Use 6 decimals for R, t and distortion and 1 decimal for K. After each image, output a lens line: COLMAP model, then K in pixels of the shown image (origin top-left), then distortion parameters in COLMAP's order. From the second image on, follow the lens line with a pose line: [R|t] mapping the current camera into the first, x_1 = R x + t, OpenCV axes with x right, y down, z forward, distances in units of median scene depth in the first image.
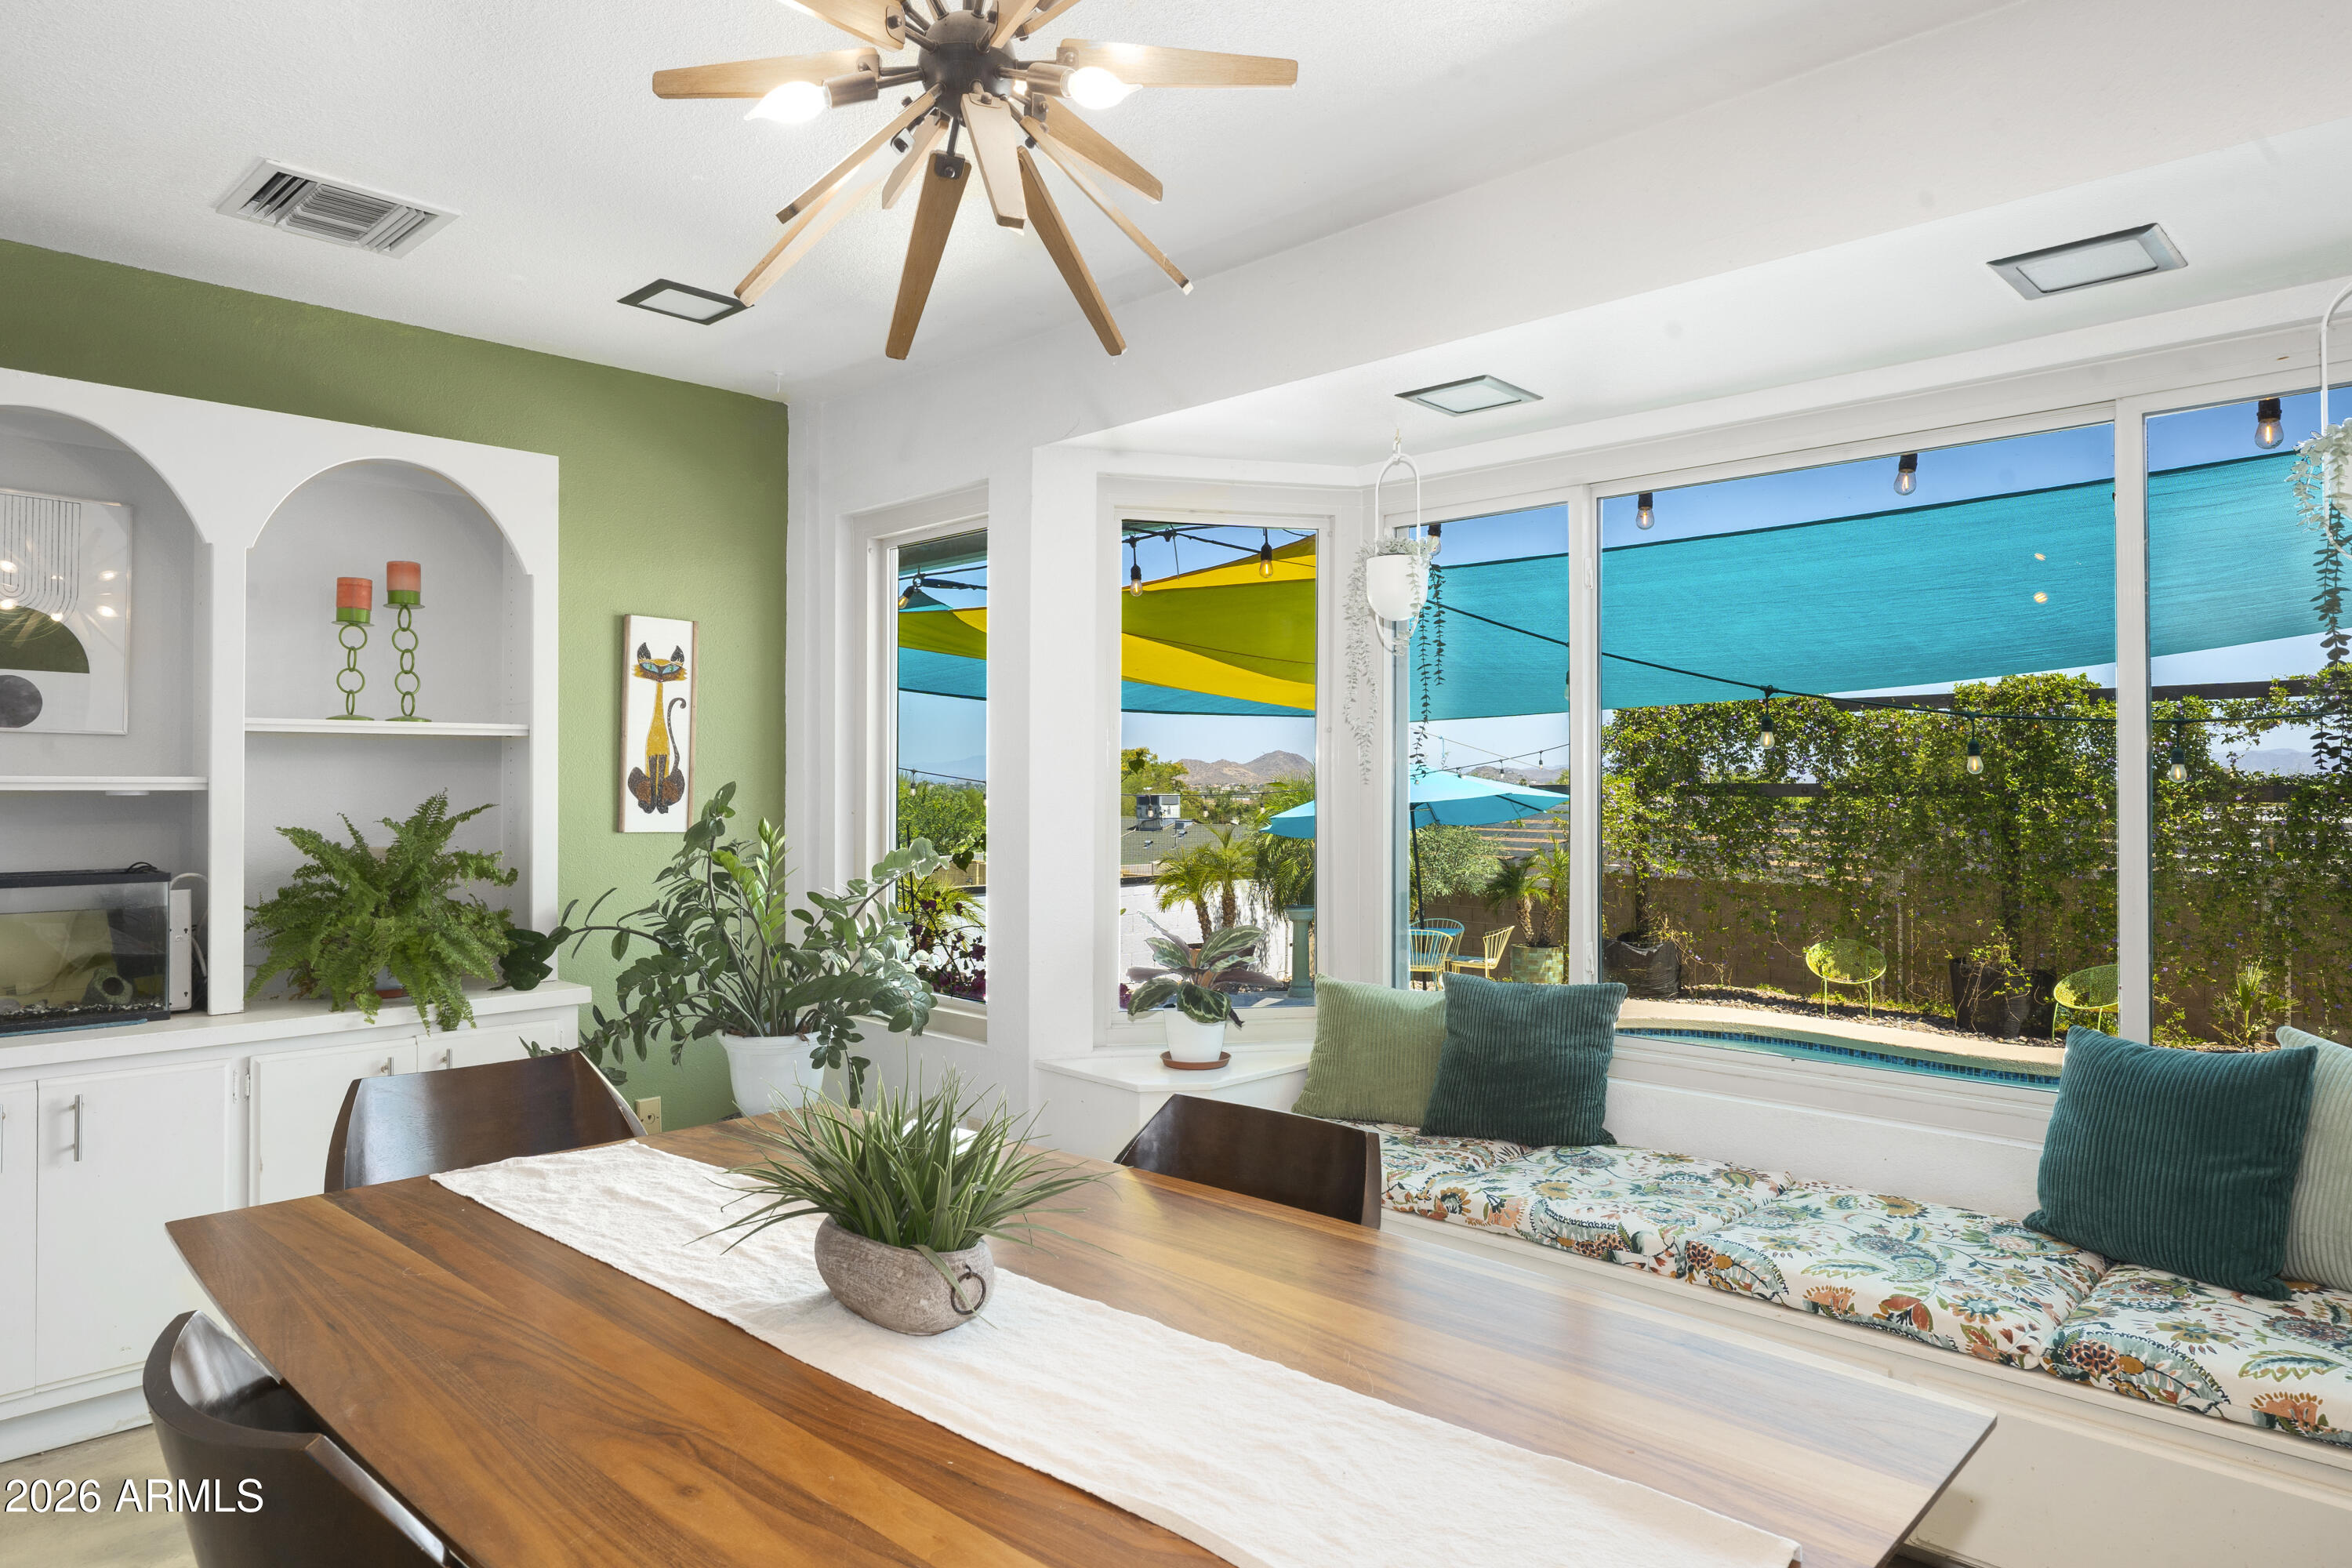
lens RADIAL K [[1398.7, 0, 1176.0], [0, 1398.7, 784.0], [0, 0, 1]] dist [-0.032132, 0.000410]
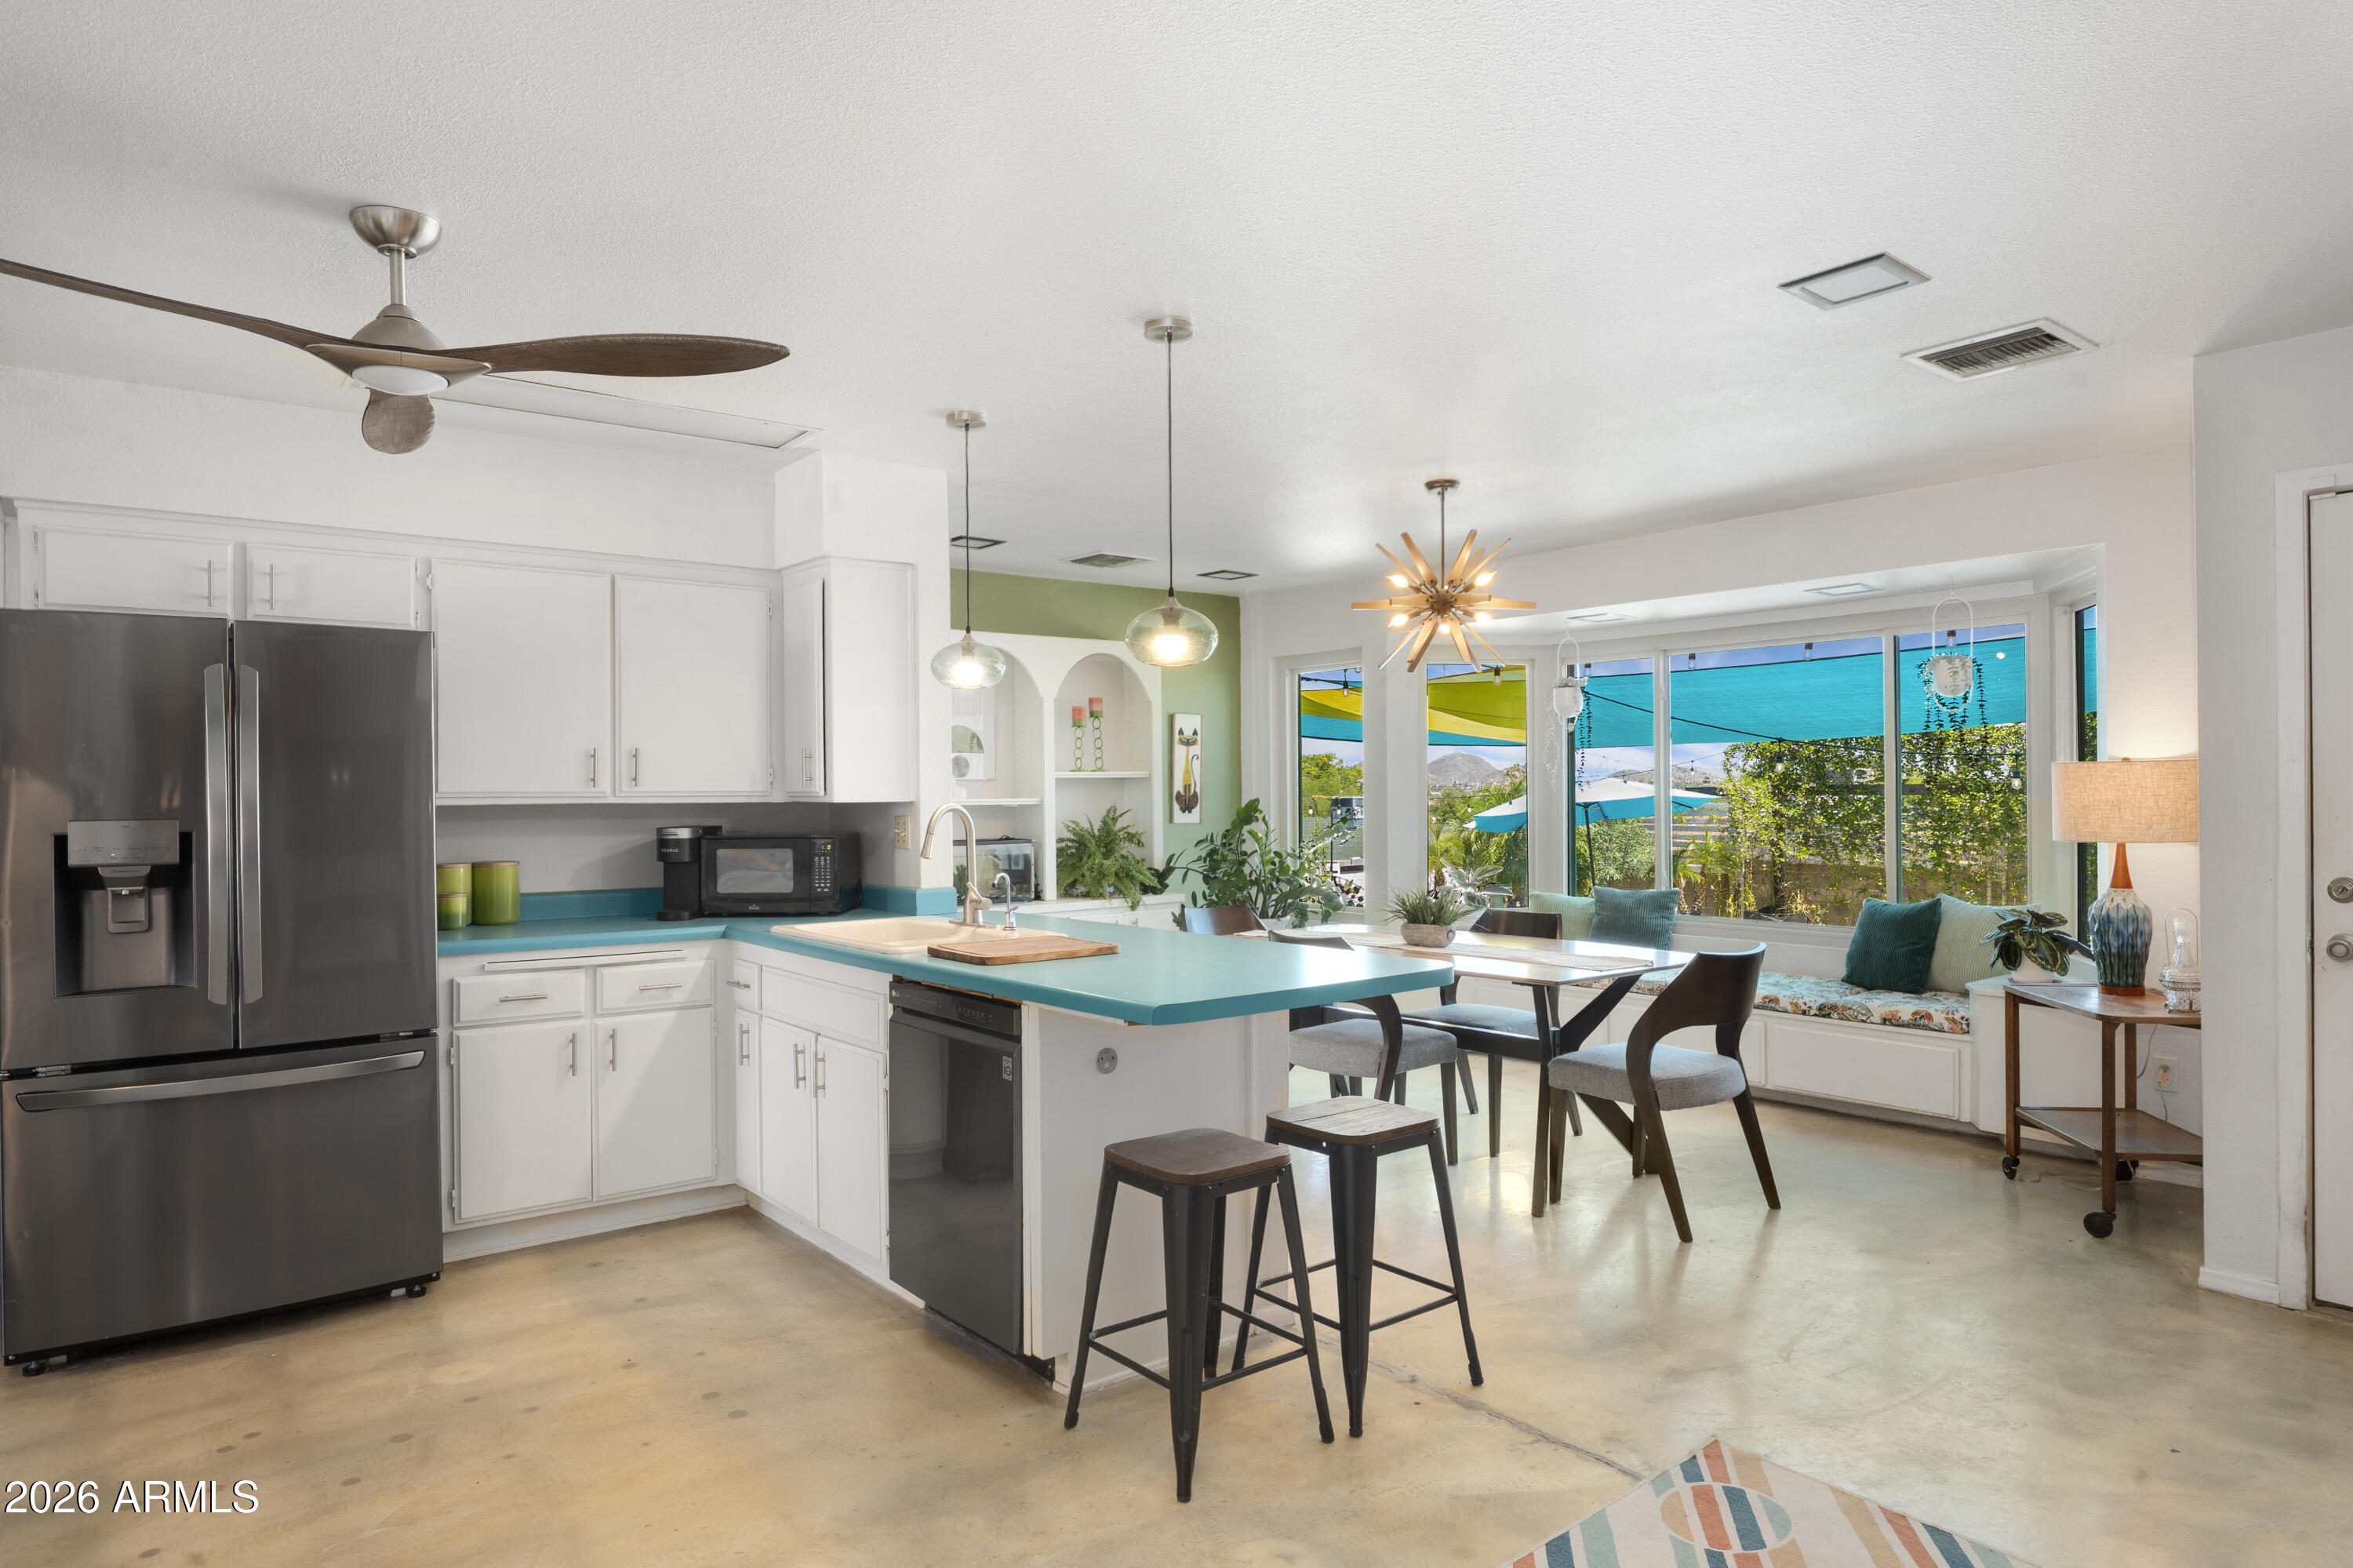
lens RADIAL K [[1399.4, 0, 1176.5], [0, 1399.4, 784.0], [0, 0, 1]] dist [-0.032132, 0.000410]
pose [[0.992388, -0.010486, -0.122704, -0.143095], [0.010373, 0.999945, -0.001562, -0.017606], [0.122714, 0.000278, 0.992442, -0.971718]]
